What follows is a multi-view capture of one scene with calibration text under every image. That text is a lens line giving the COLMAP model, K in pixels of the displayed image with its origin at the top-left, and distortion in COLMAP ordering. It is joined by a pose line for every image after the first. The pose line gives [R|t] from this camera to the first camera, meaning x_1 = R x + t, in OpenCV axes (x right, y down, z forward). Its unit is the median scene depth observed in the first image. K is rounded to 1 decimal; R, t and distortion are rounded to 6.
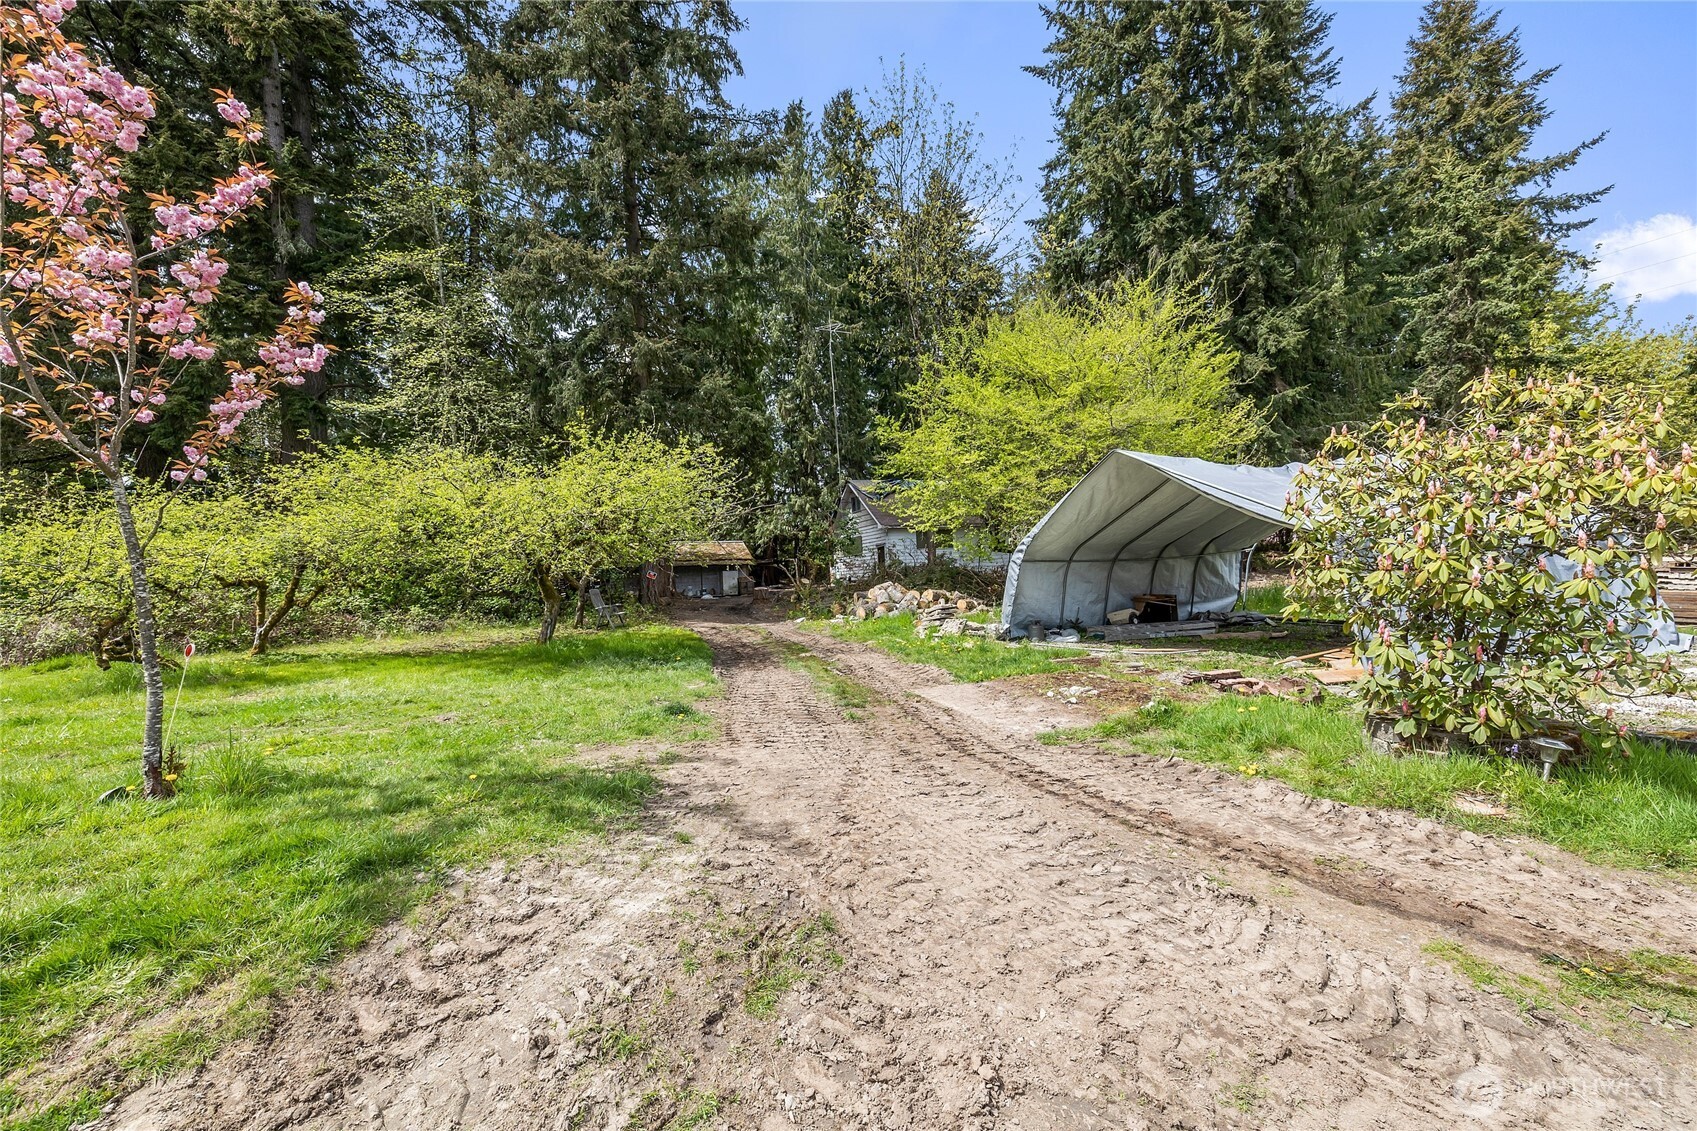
lens RADIAL K [[708.0, 0, 849.0], [0, 708.0, 565.9], [0, 0, 1]] dist [-0.000189, -0.000055]
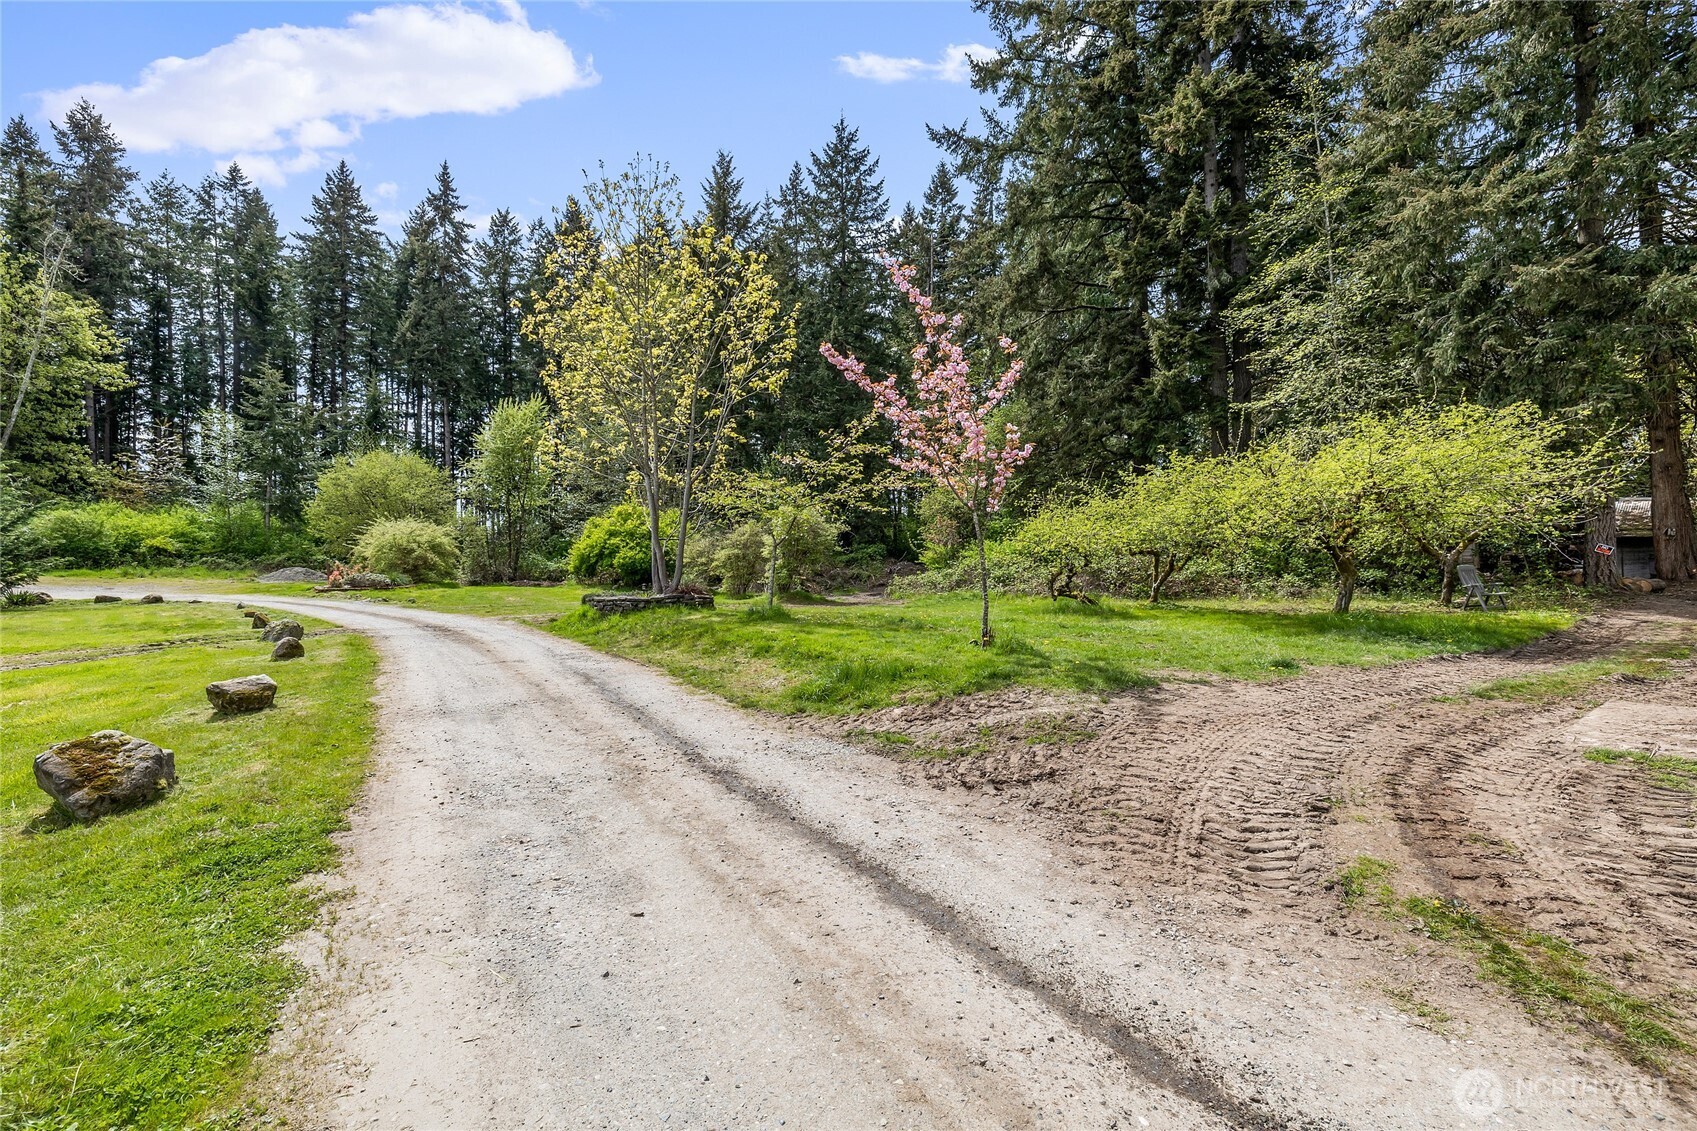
lens RADIAL K [[747.0, 0, 843.6], [0, 747.0, 561.6], [0, 0, 1]] dist [-0.001218, -0.000338]
pose [[0.317151, 0.029870, -0.947905, 0.289081], [0.009236, 0.999359, 0.034582, -0.011368], [0.948330, -0.019722, 0.316672, -0.054187]]
